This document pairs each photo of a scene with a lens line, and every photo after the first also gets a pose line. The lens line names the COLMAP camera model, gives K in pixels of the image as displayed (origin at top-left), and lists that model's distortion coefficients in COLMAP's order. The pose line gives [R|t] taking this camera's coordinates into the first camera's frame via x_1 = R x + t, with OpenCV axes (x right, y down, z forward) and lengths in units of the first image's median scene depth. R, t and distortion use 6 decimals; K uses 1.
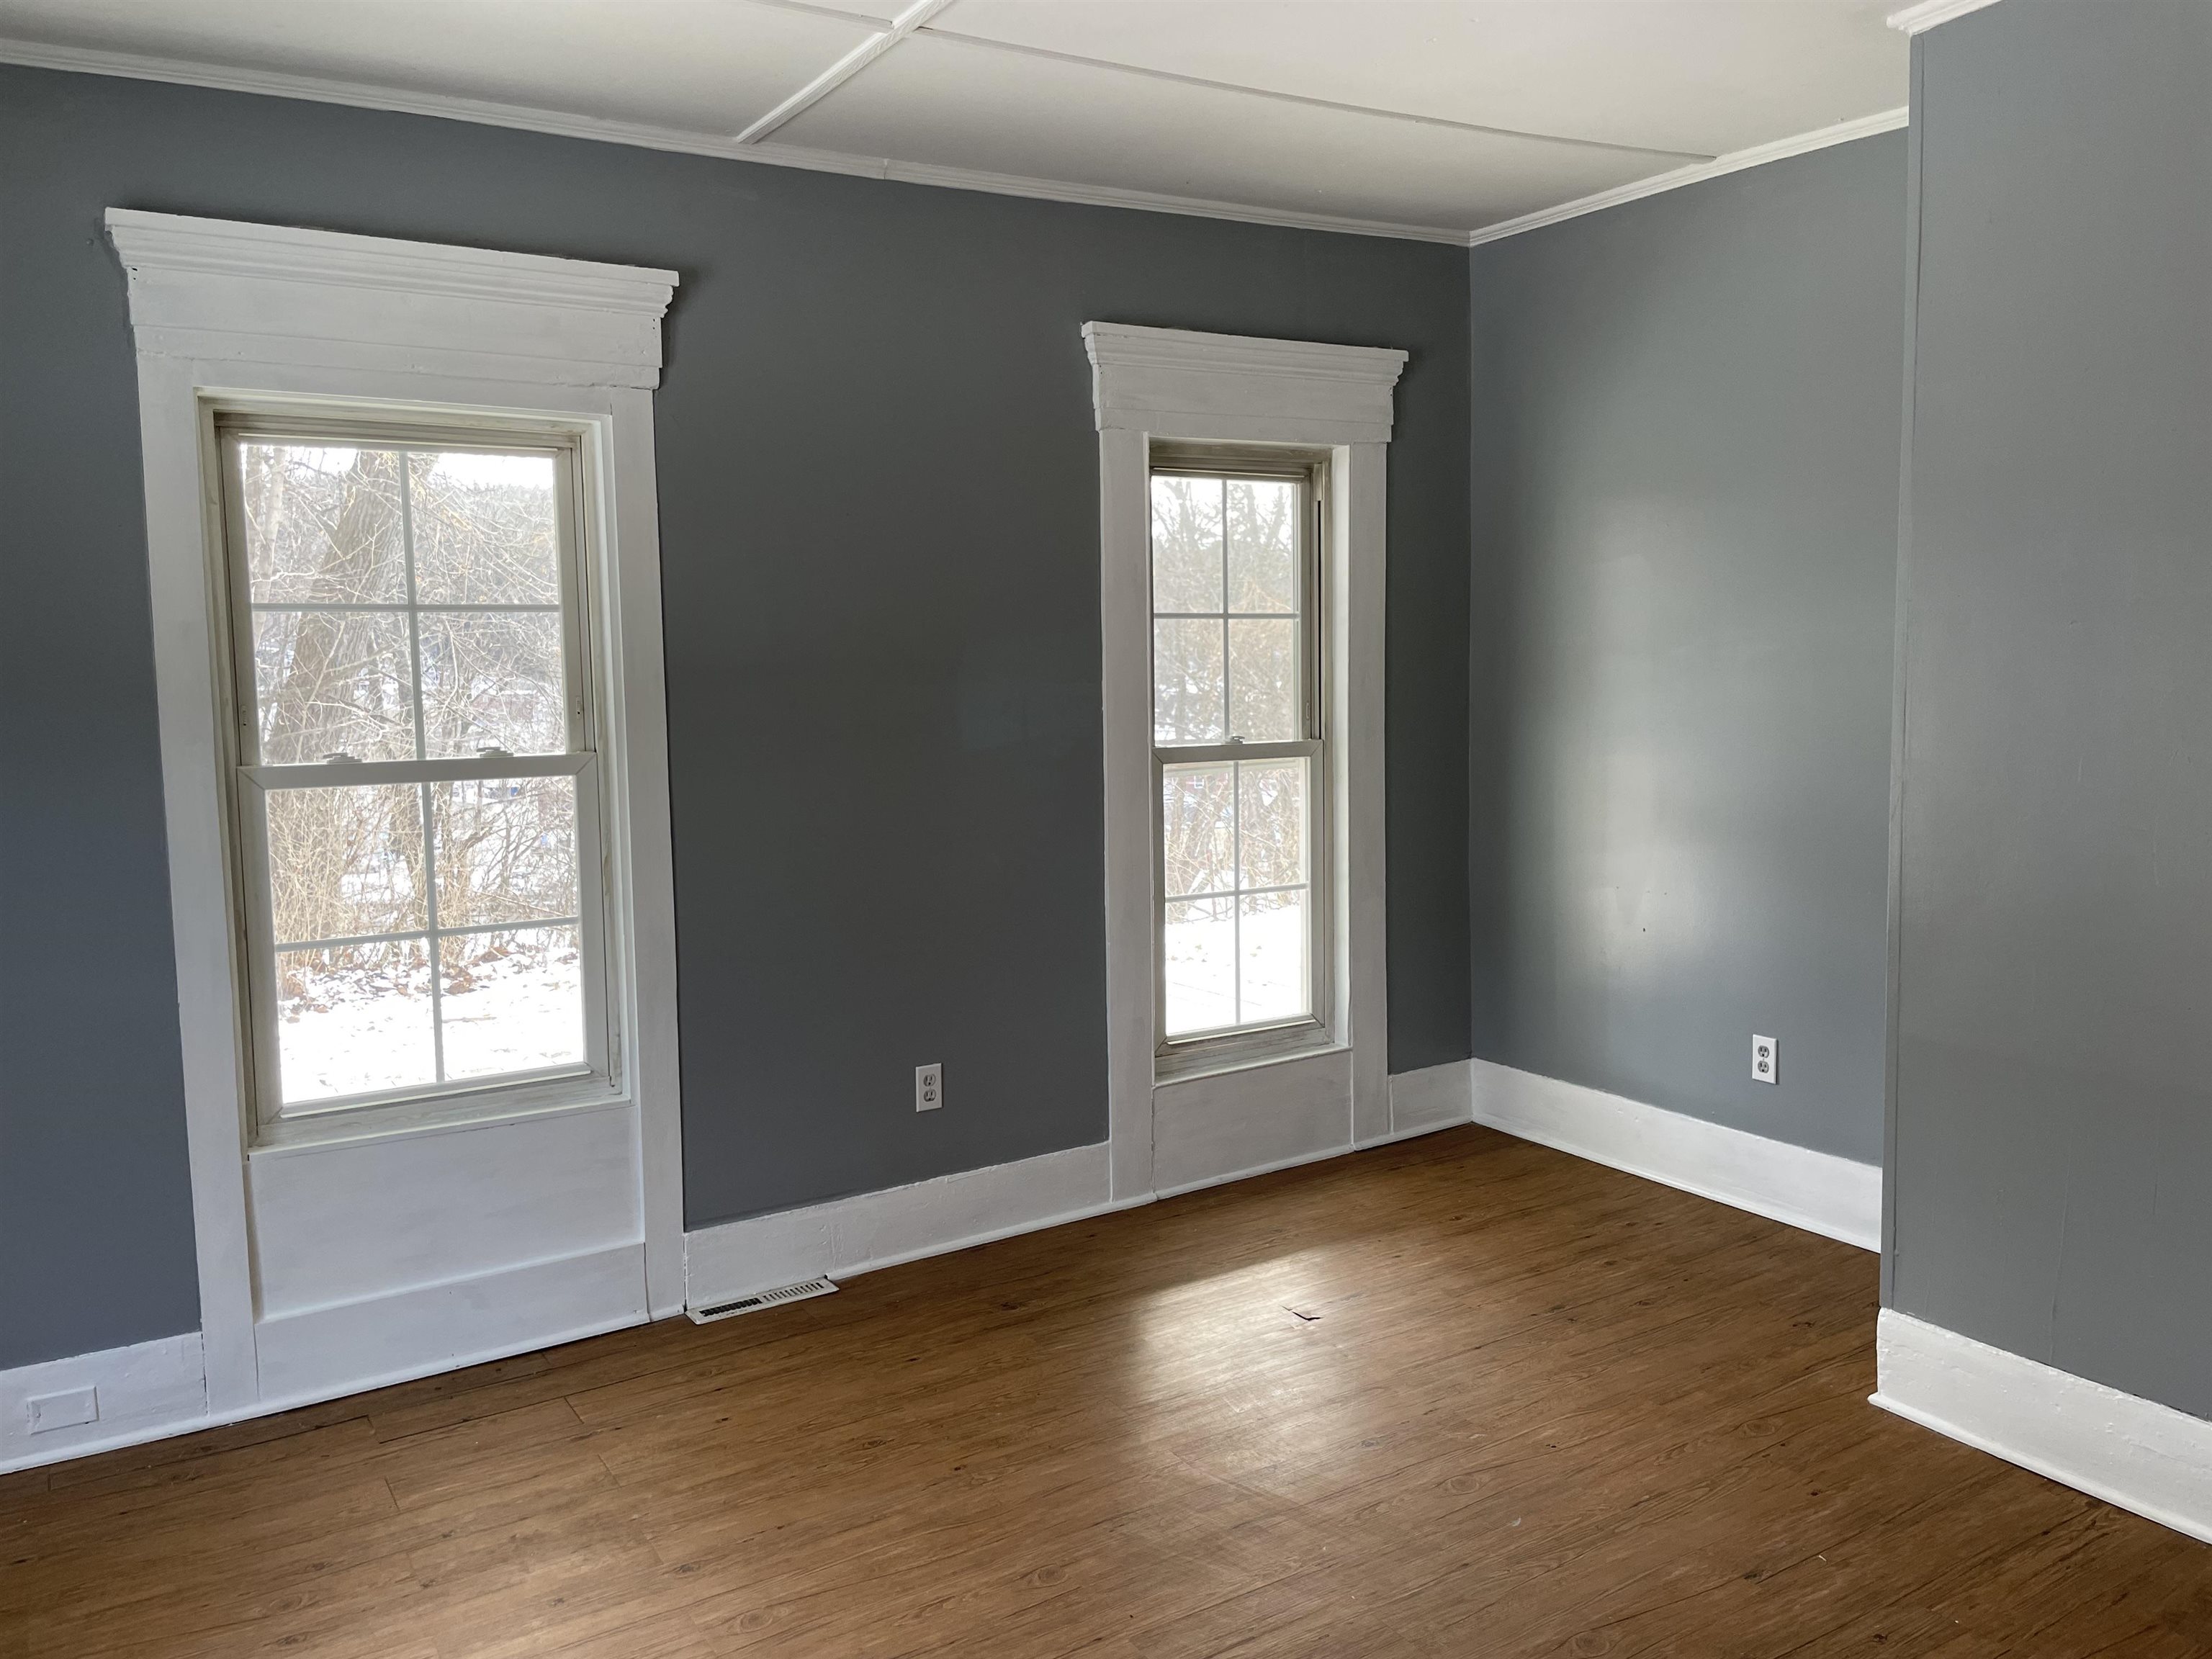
lens RADIAL K [[1691.2, 0, 1232.2], [0, 1691.2, 800.0], [0, 0, 1]] dist [0.058087, -0.069507]
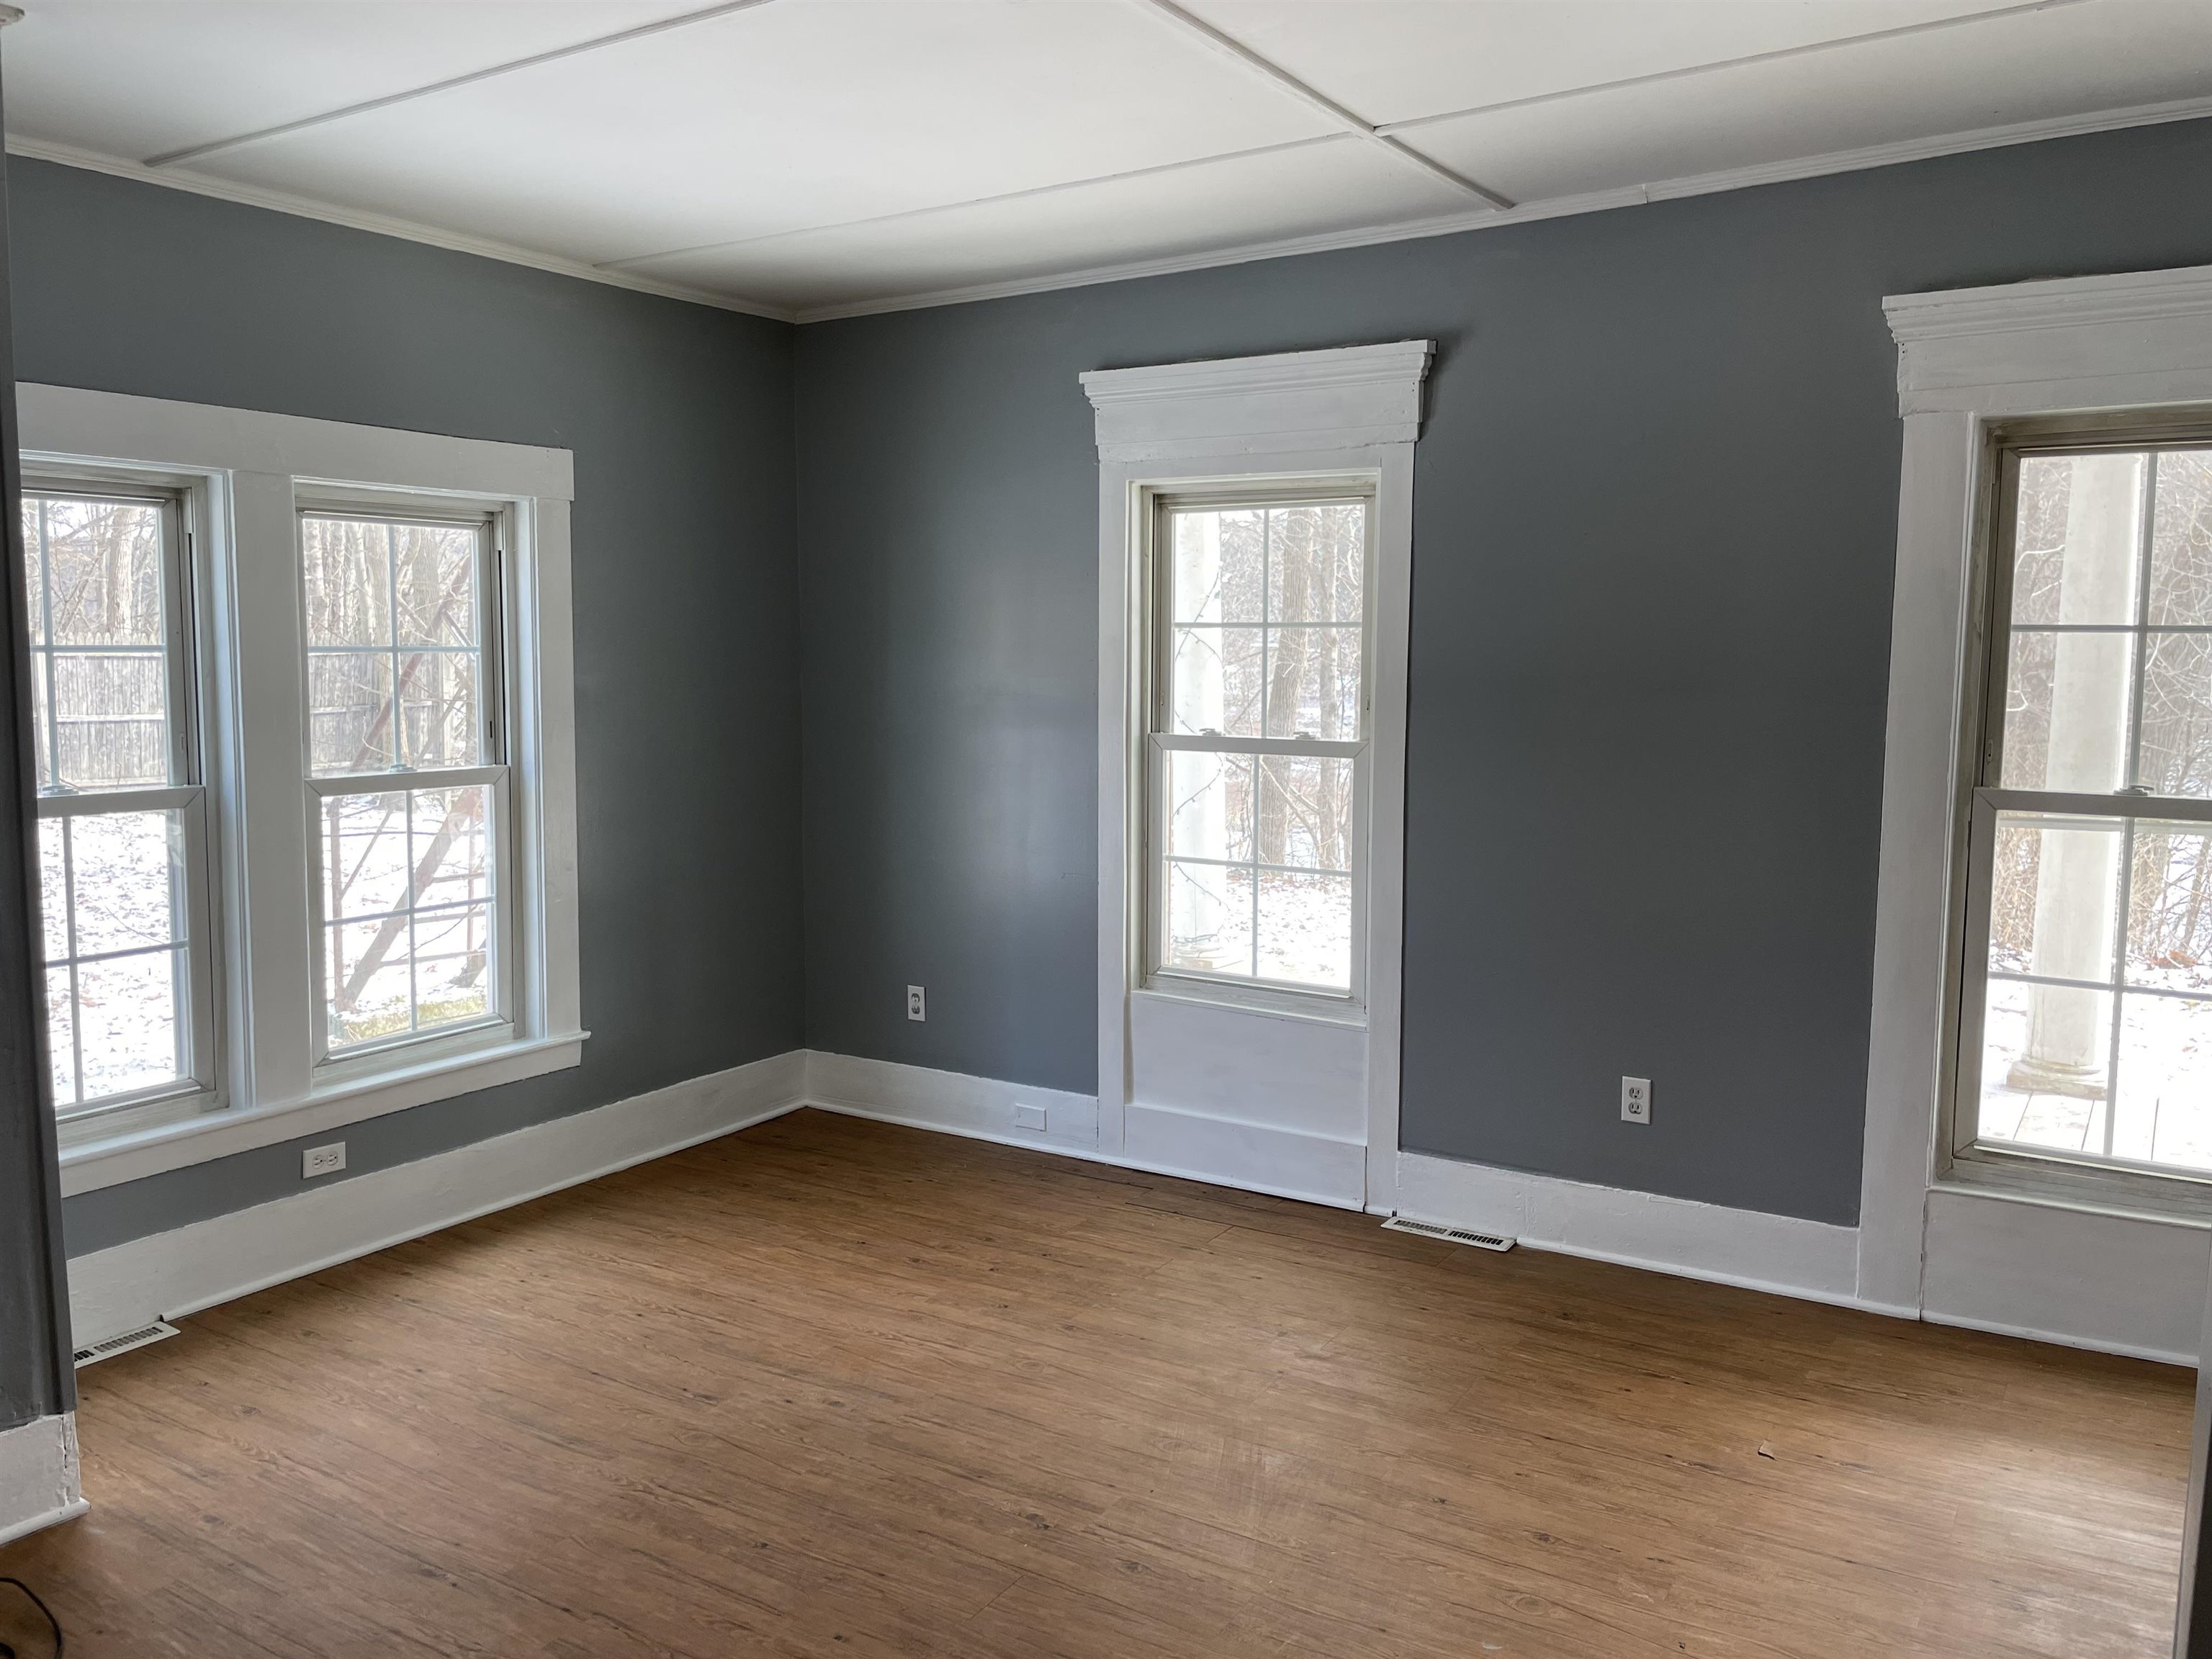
lens RADIAL K [[1691.2, 0, 1121.8], [0, 1691.2, 796.5], [0, 0, 1]] dist [0.058087, -0.069507]
pose [[0.406350, 0.096702, -0.908586, 0.660042], [-0.095167, 0.993455, 0.063173, -0.048178], [0.908748, 0.060797, 0.412893, 0.328013]]
